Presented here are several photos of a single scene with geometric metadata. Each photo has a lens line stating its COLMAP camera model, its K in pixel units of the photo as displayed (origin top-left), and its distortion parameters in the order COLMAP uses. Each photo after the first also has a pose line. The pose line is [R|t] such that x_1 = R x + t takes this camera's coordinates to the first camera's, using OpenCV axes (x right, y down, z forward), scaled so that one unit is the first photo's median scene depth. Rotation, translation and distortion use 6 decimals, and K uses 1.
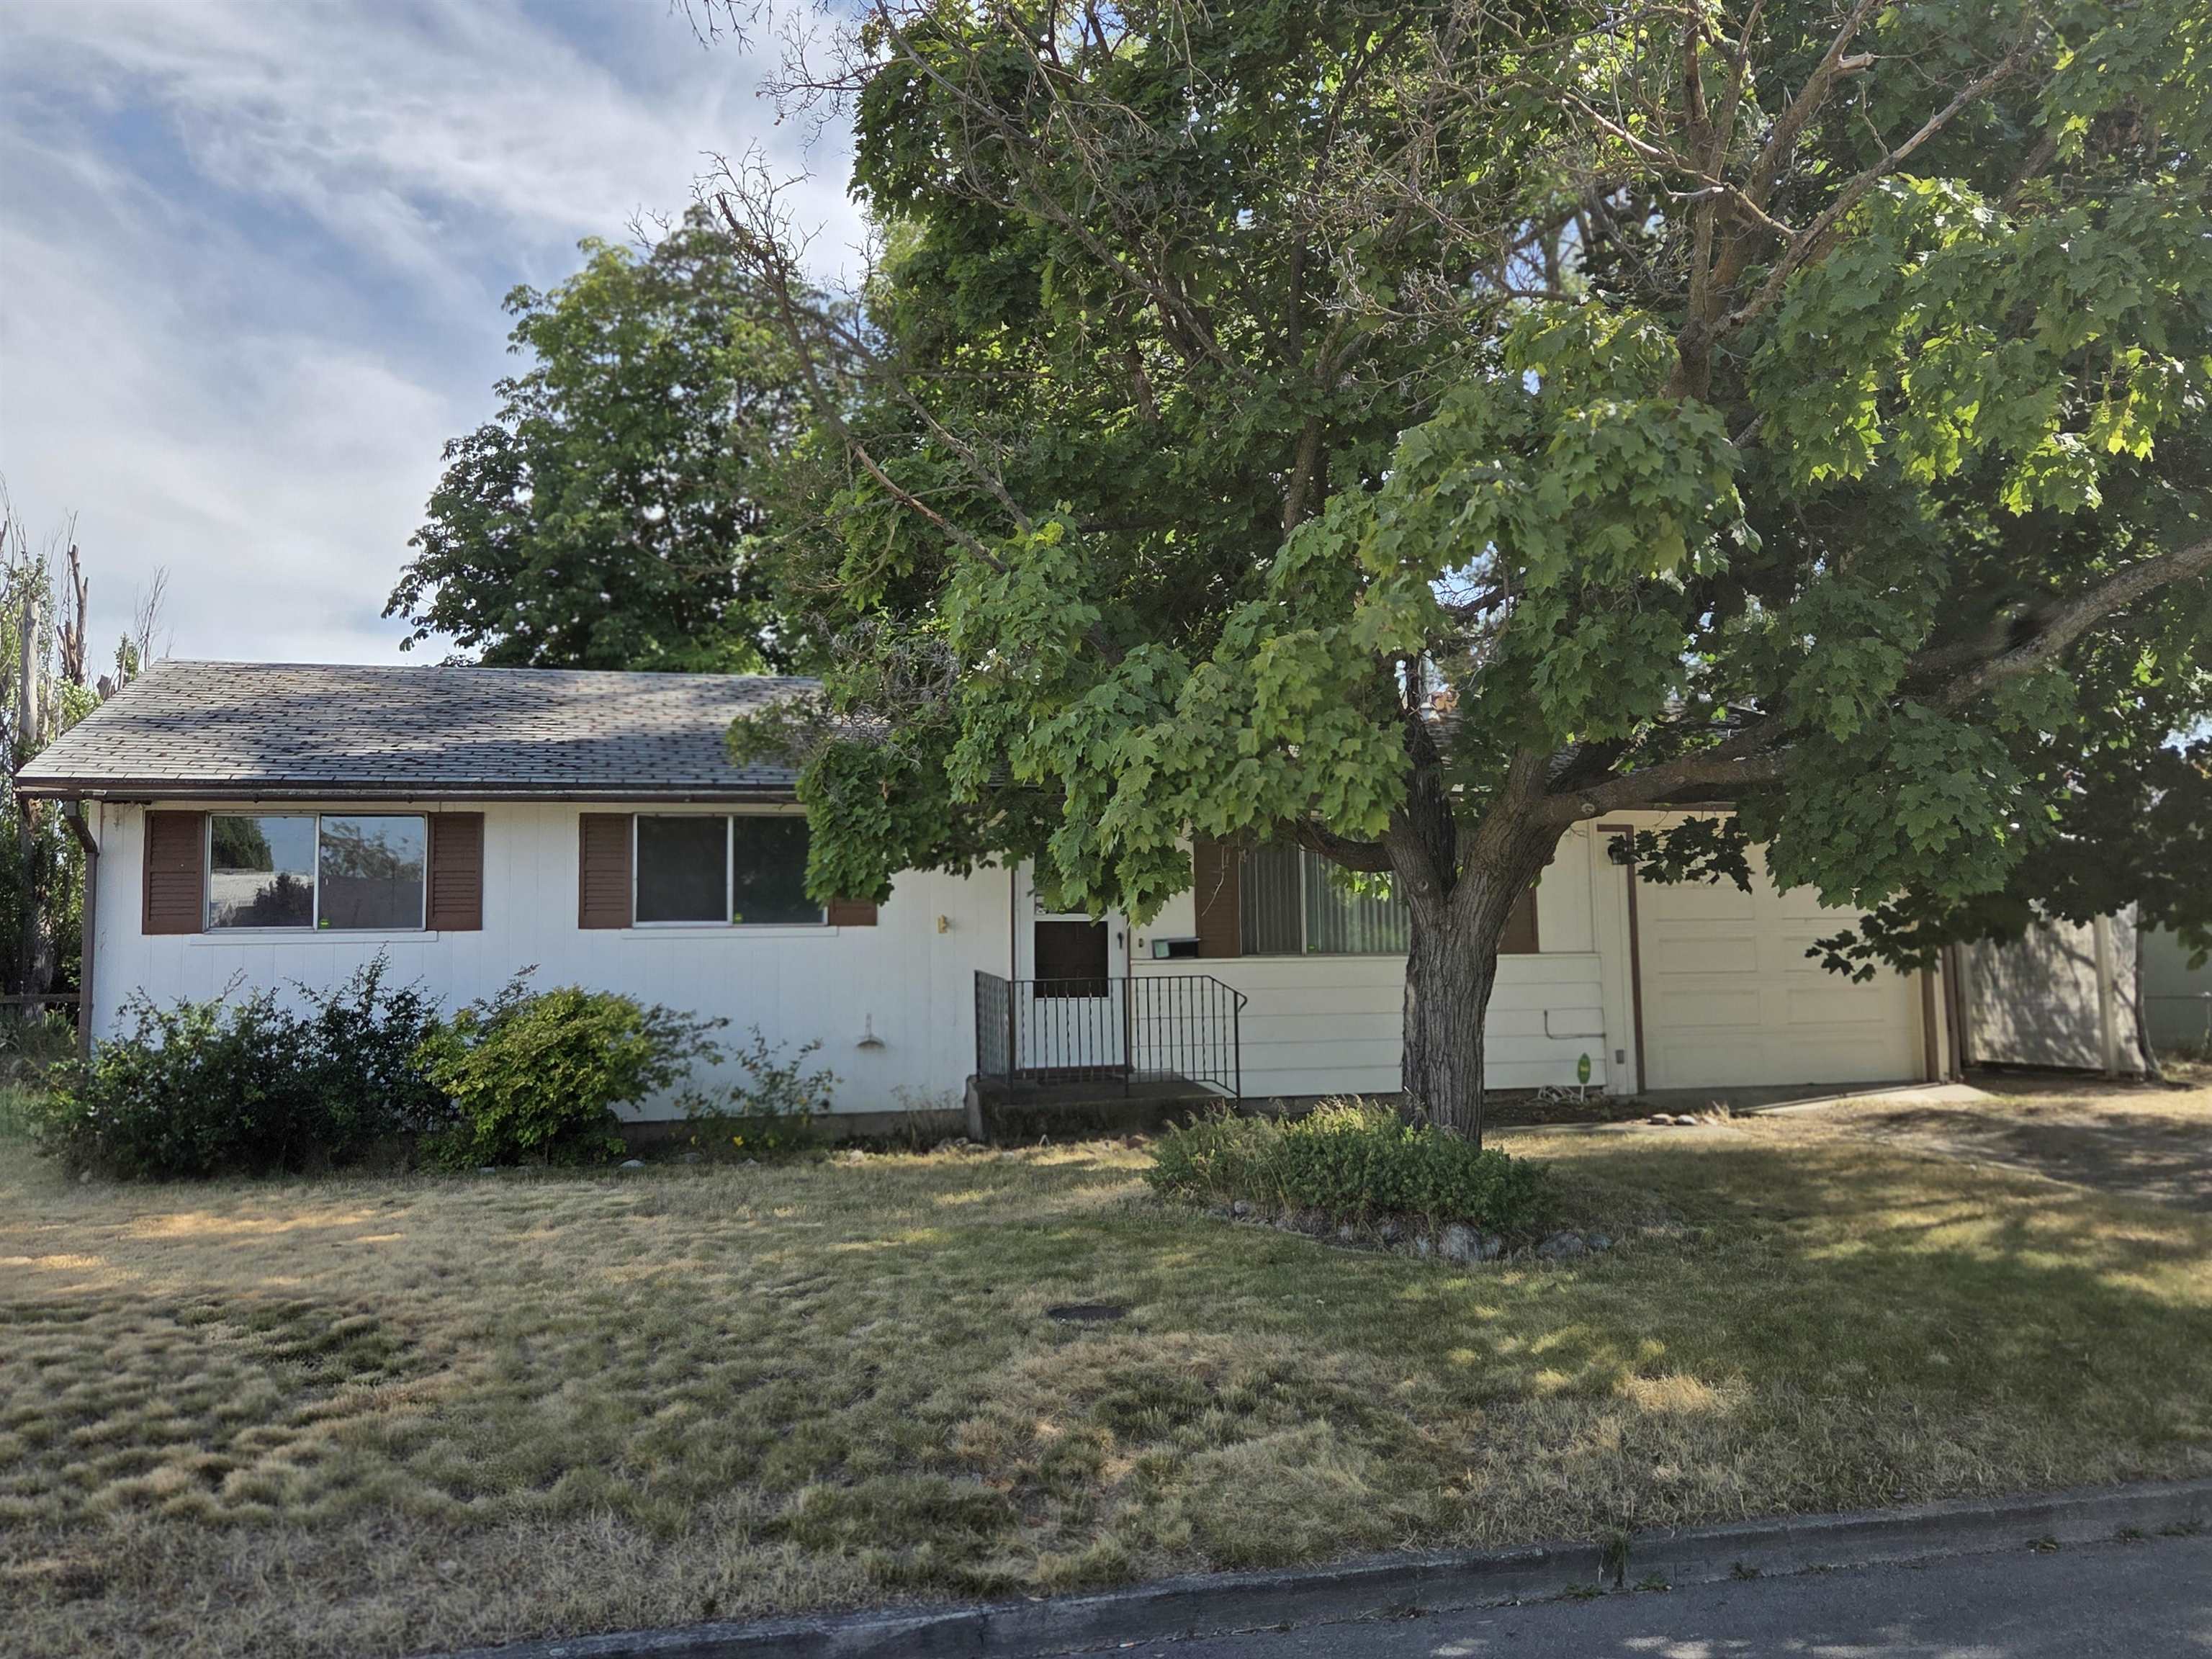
lens RADIAL K [[1860.2, 0, 1119.3], [0, 1860.2, 815.0], [0, 0, 1]] dist [0.076960, -0.027150]
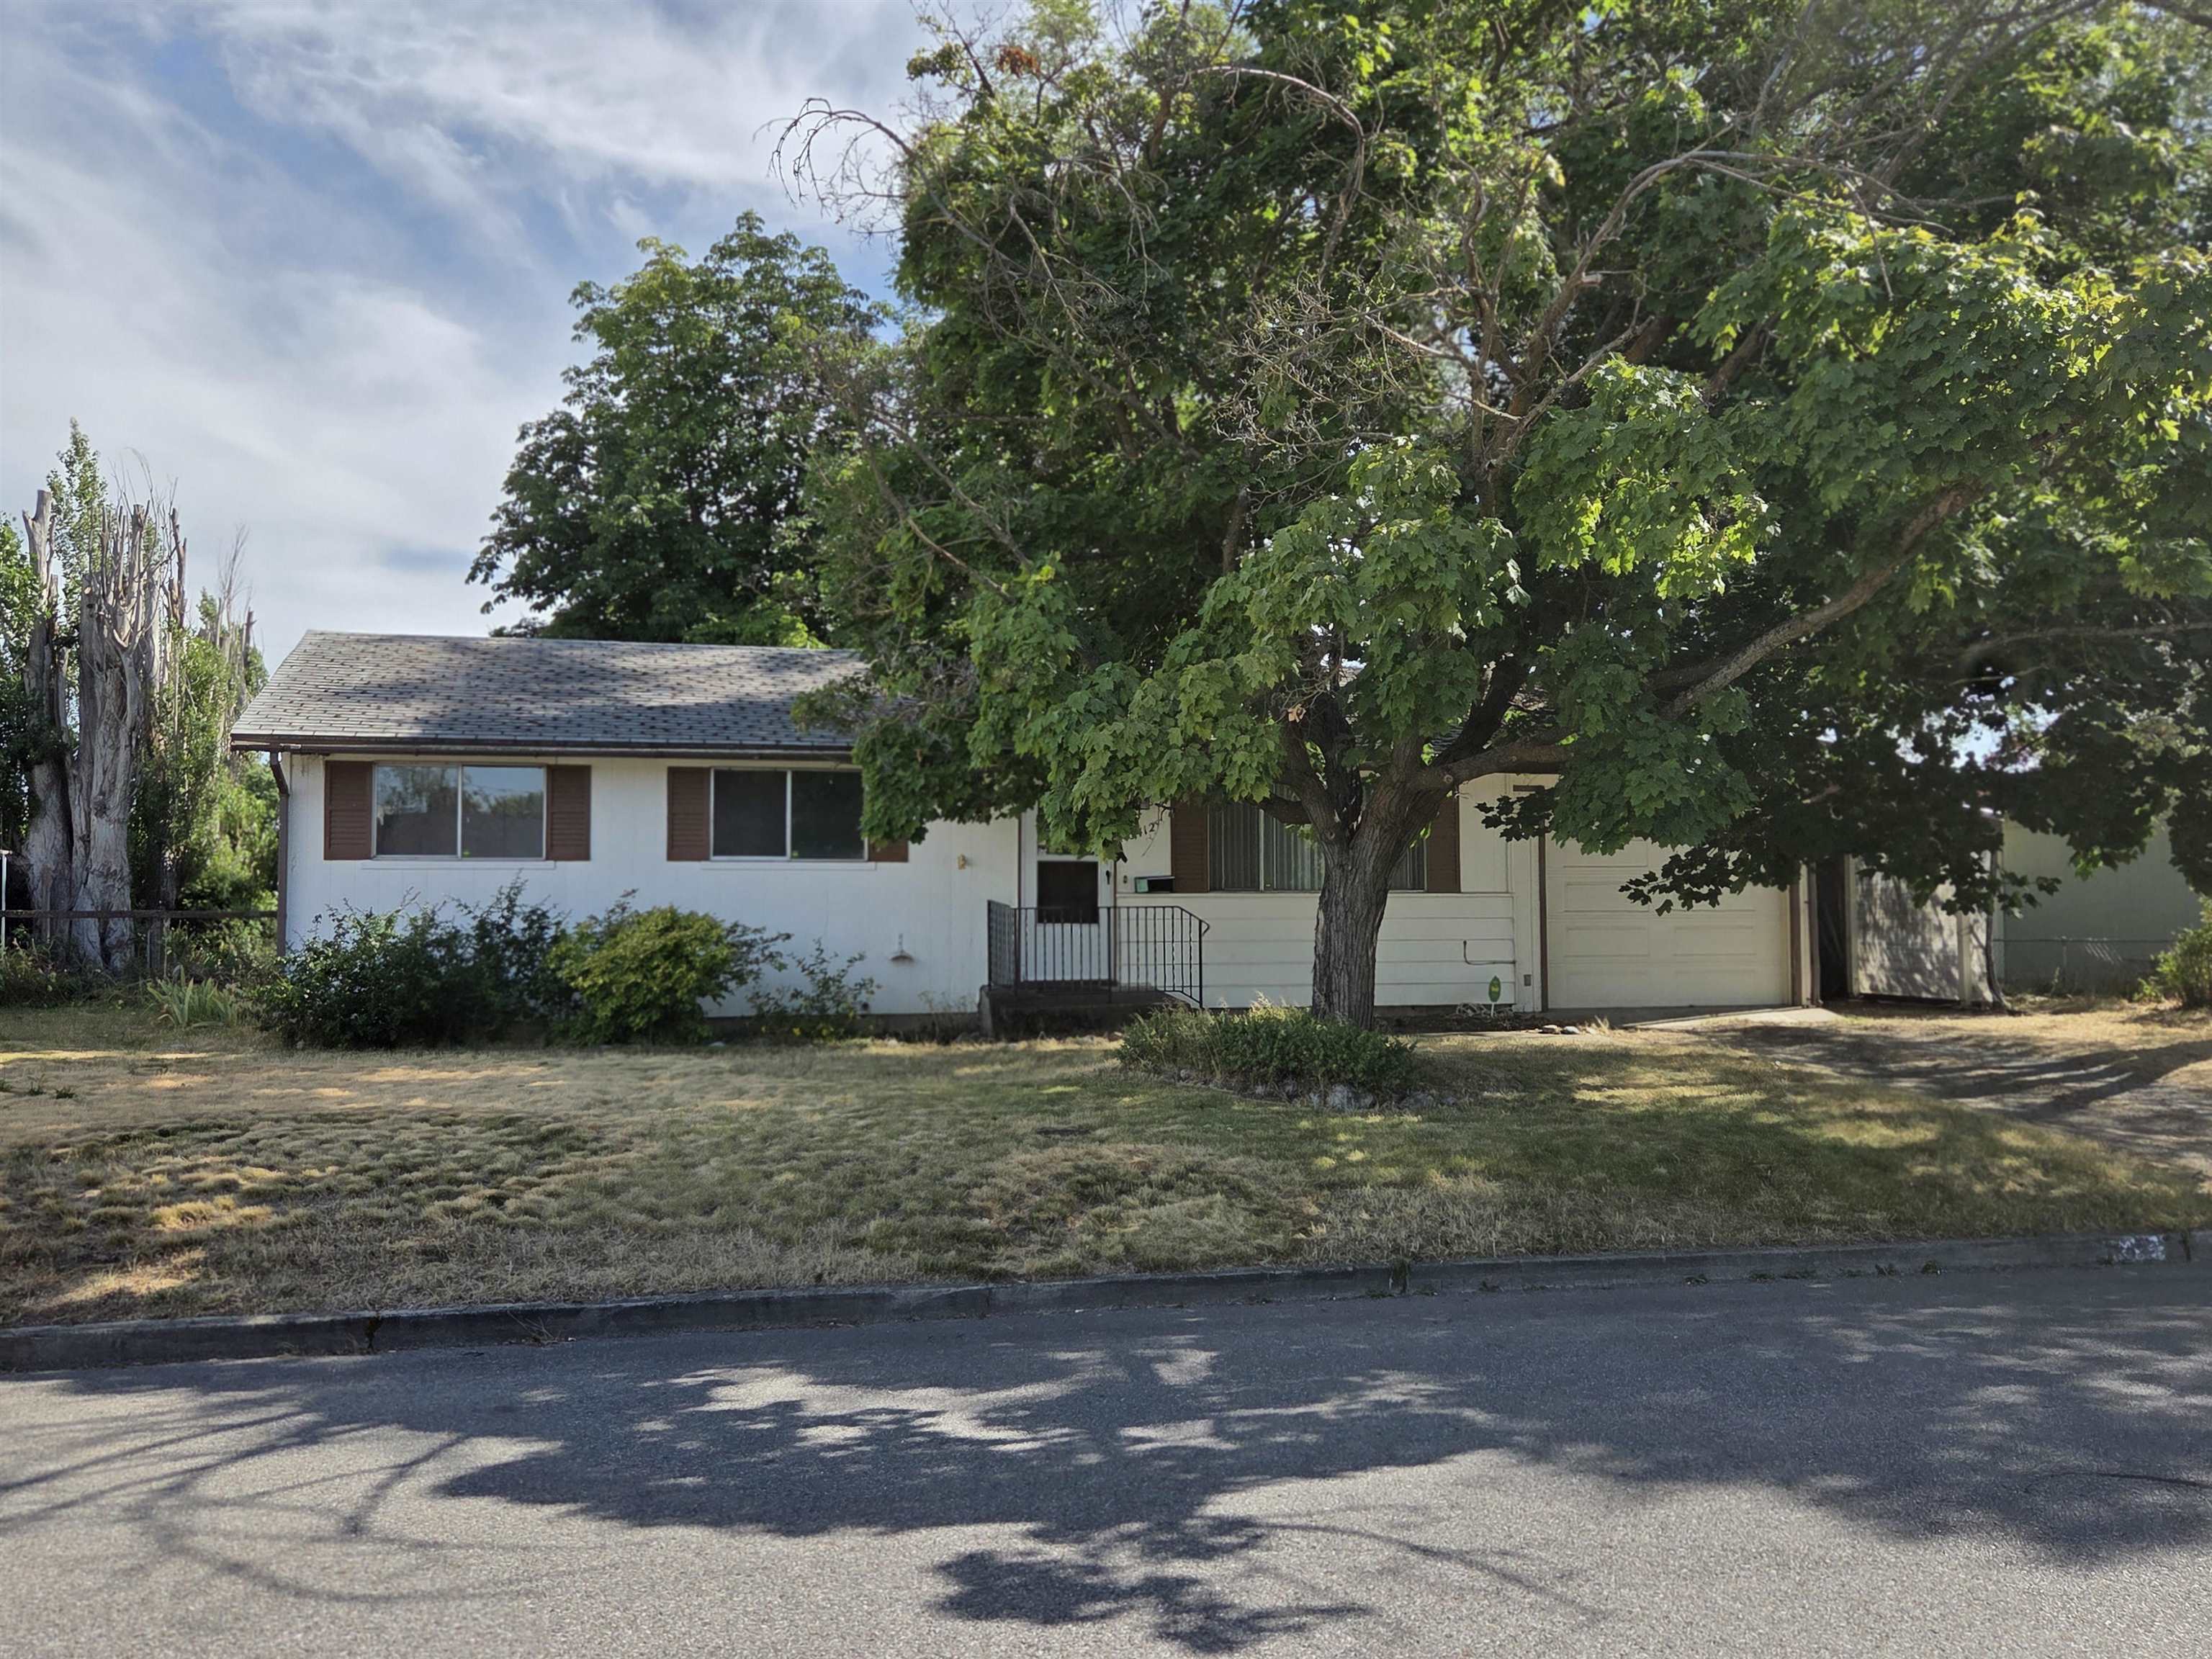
lens RADIAL K [[1860.2, 0, 1099.0], [0, 1860.2, 836.8], [0, 0, 1]] dist [0.076960, -0.027150]
pose [[0.999728, 0.013597, -0.018956, 0.025734], [-0.012811, 0.999079, 0.040958, -0.012842], [0.019496, -0.040704, 0.998981, -0.315531]]
